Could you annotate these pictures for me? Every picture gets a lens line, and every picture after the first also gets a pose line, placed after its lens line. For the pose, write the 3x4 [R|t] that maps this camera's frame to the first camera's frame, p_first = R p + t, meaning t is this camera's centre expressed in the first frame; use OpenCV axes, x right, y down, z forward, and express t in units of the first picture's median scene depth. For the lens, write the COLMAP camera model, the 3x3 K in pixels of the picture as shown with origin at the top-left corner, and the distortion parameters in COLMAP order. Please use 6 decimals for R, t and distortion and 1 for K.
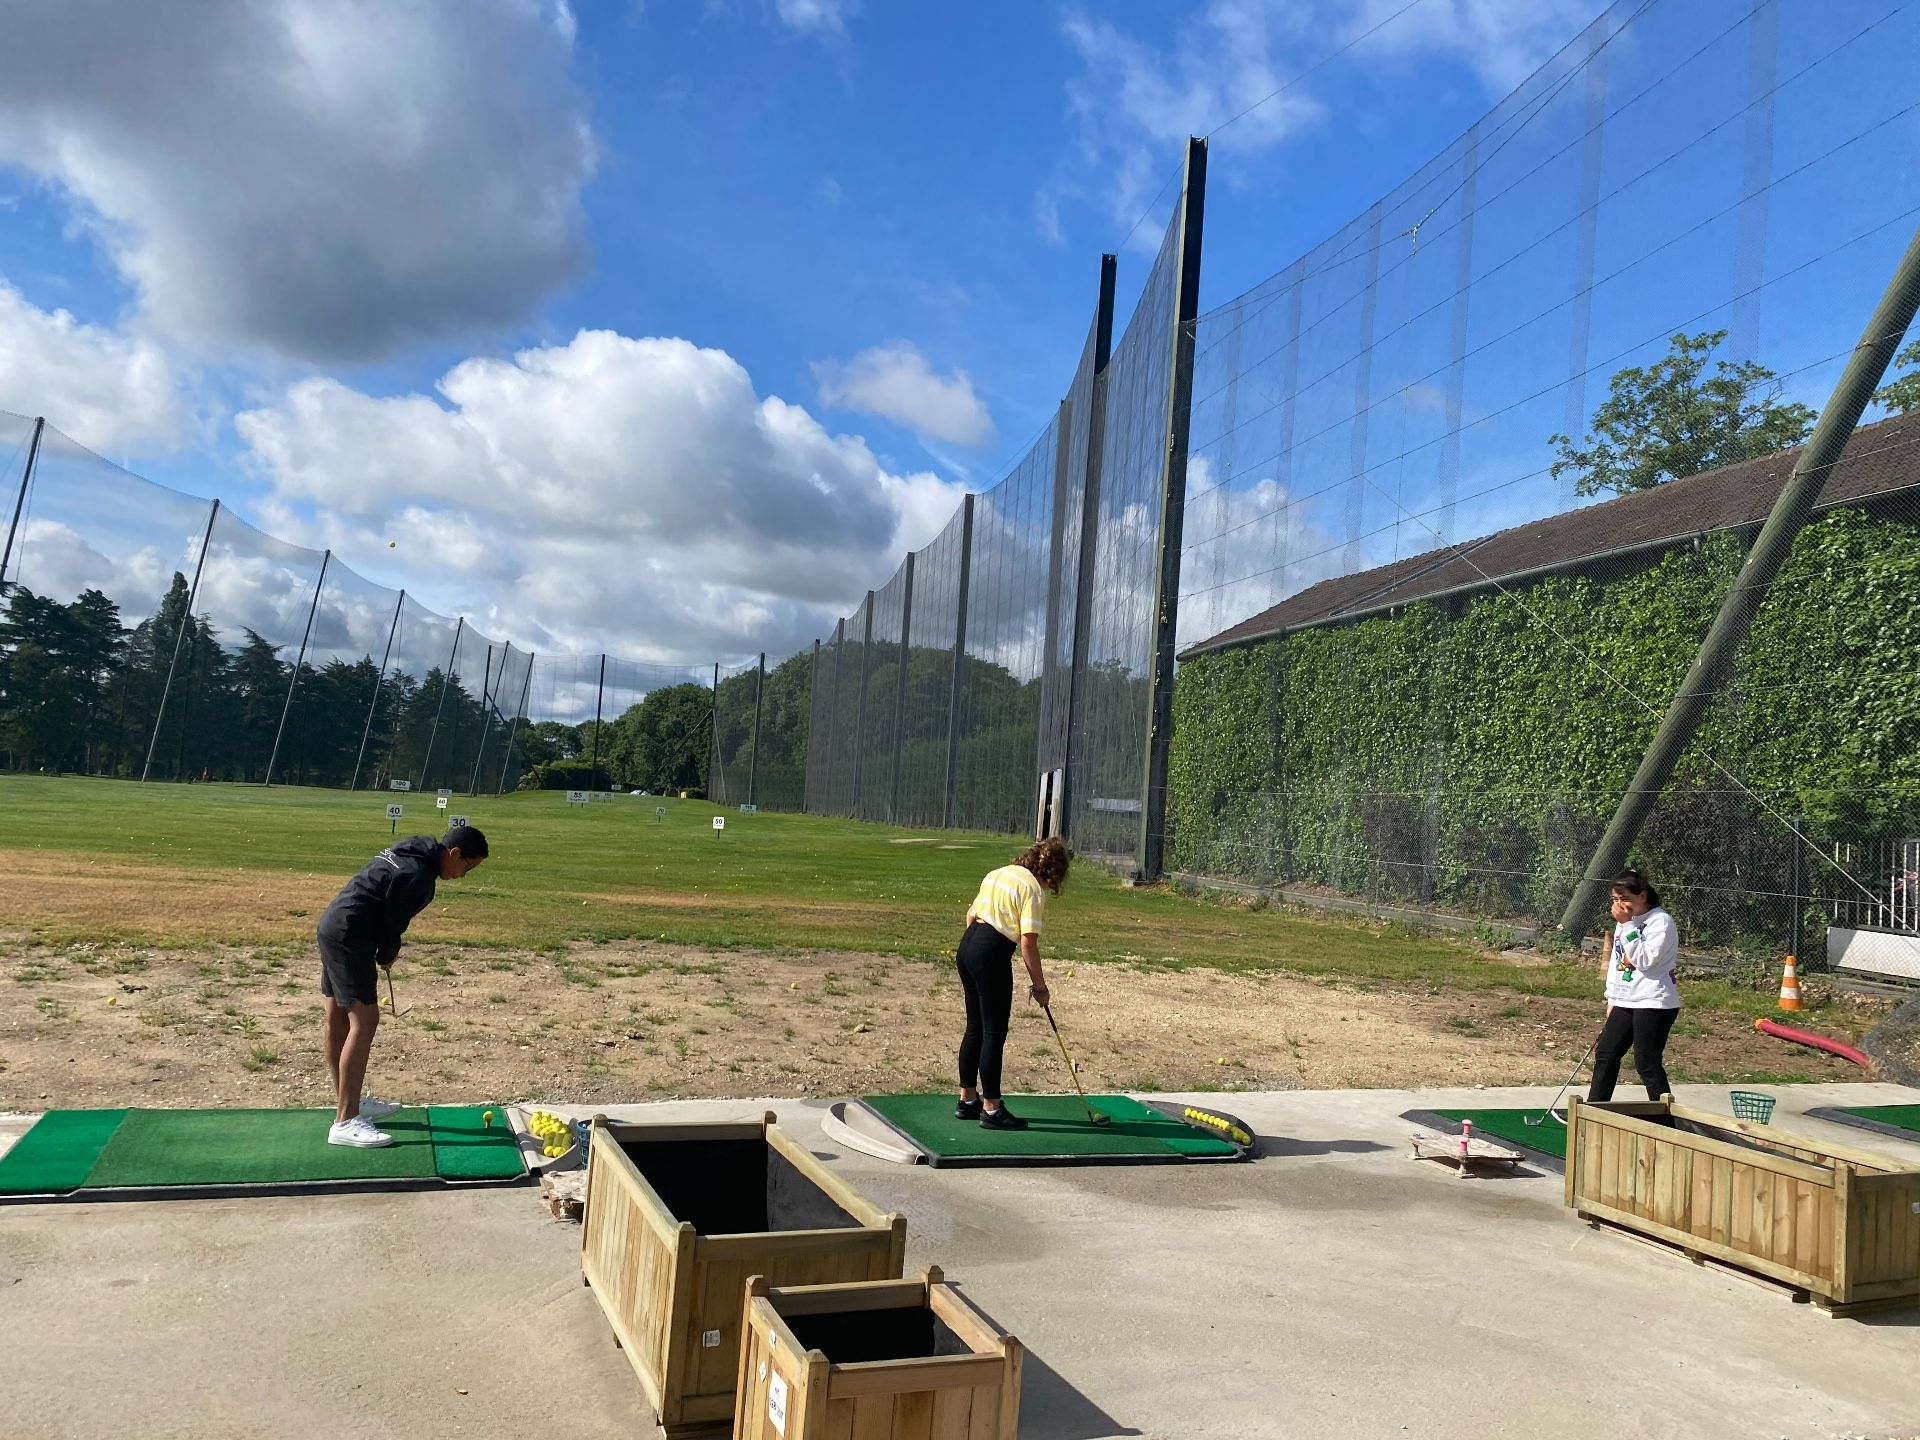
lens RADIAL K [[1461.6, 0, 931.6], [0, 1461.6, 667.7], [0, 0, 1]] dist [0.039341, -0.040815]
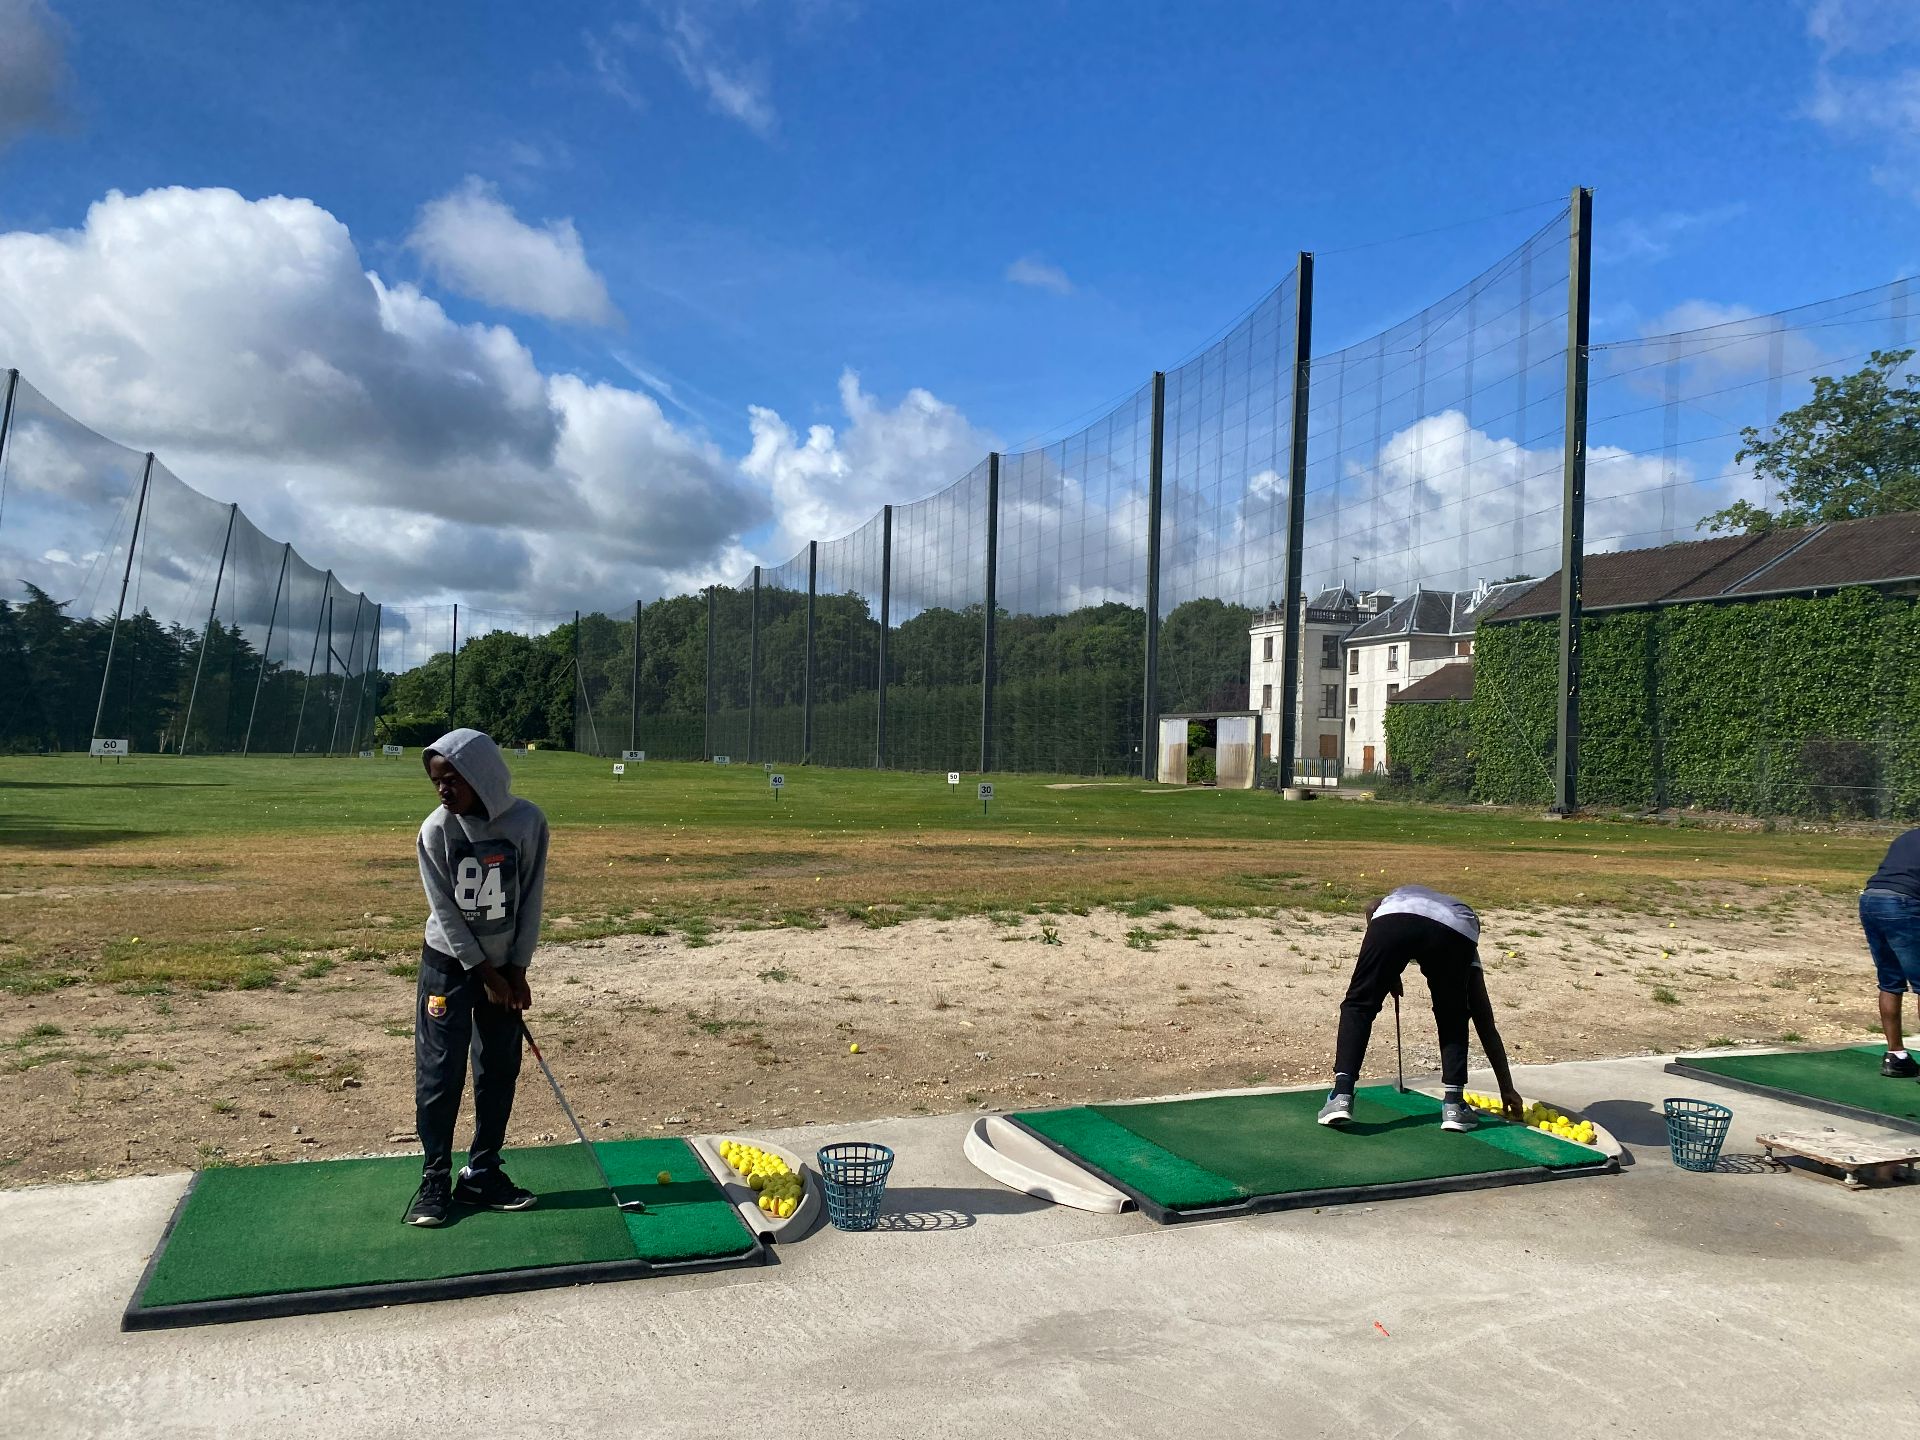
lens RADIAL K [[1461.6, 0, 977.6], [0, 1461.6, 702.6], [0, 0, 1]] dist [0.039341, -0.040815]
pose [[0.981923, -0.032292, 0.186504, -0.428139], [0.019566, 0.997378, 0.069674, -0.031620], [-0.188265, -0.064765, 0.979980, -0.075317]]
